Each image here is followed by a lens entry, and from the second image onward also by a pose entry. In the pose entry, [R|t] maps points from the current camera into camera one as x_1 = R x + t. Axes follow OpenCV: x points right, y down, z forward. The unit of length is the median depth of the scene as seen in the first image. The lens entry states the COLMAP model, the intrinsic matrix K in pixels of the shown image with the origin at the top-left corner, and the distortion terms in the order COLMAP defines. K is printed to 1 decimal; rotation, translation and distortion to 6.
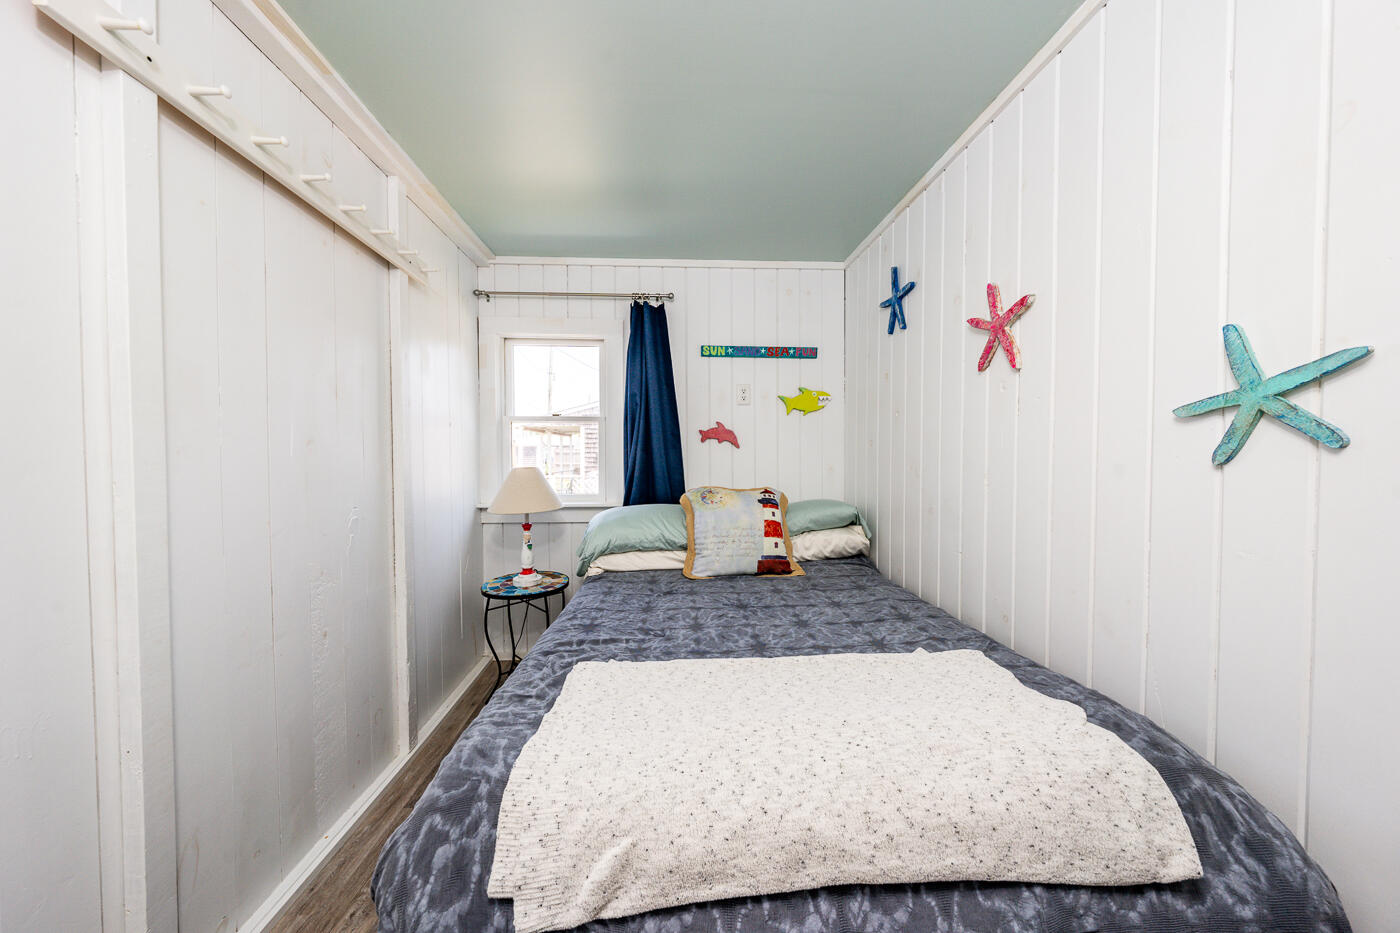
lens RADIAL K [[476.4, 0, 698.8], [0, 476.4, 465.3], [0, 0, 1]] dist [-0.000541, -0.000072]
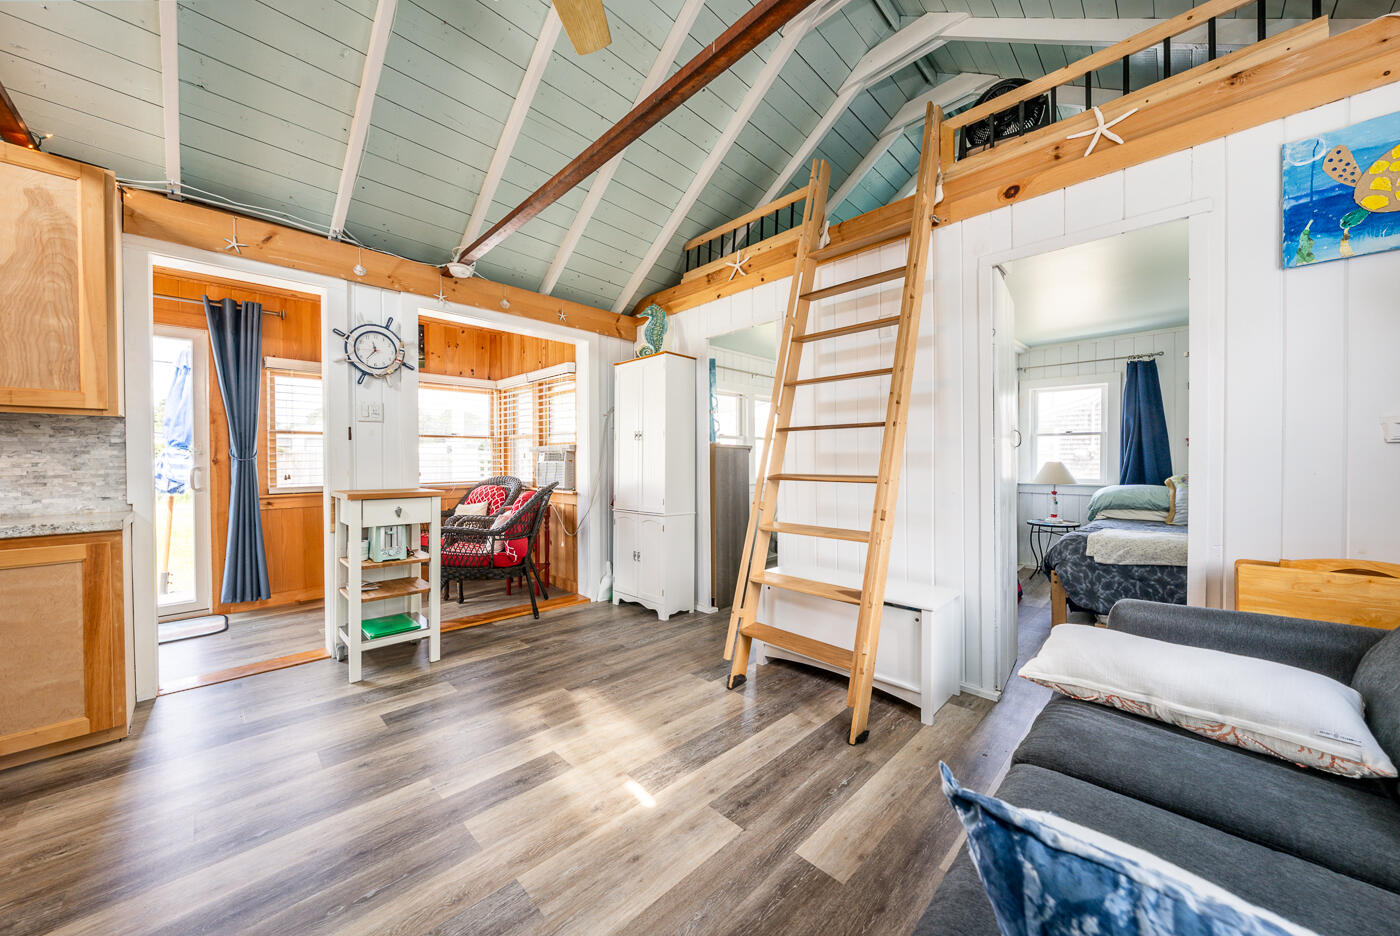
lens RADIAL K [[492.1, 0, 701.7], [0, 492.1, 462.0], [0, 0, 1]] dist [-0.000683, 0.000047]
pose [[0.666803, 0.011113, -0.745151, 0.159924], [-0.021473, 0.999760, -0.004304, 0.045612], [0.744924, 0.018870, 0.666882, -1.336174]]
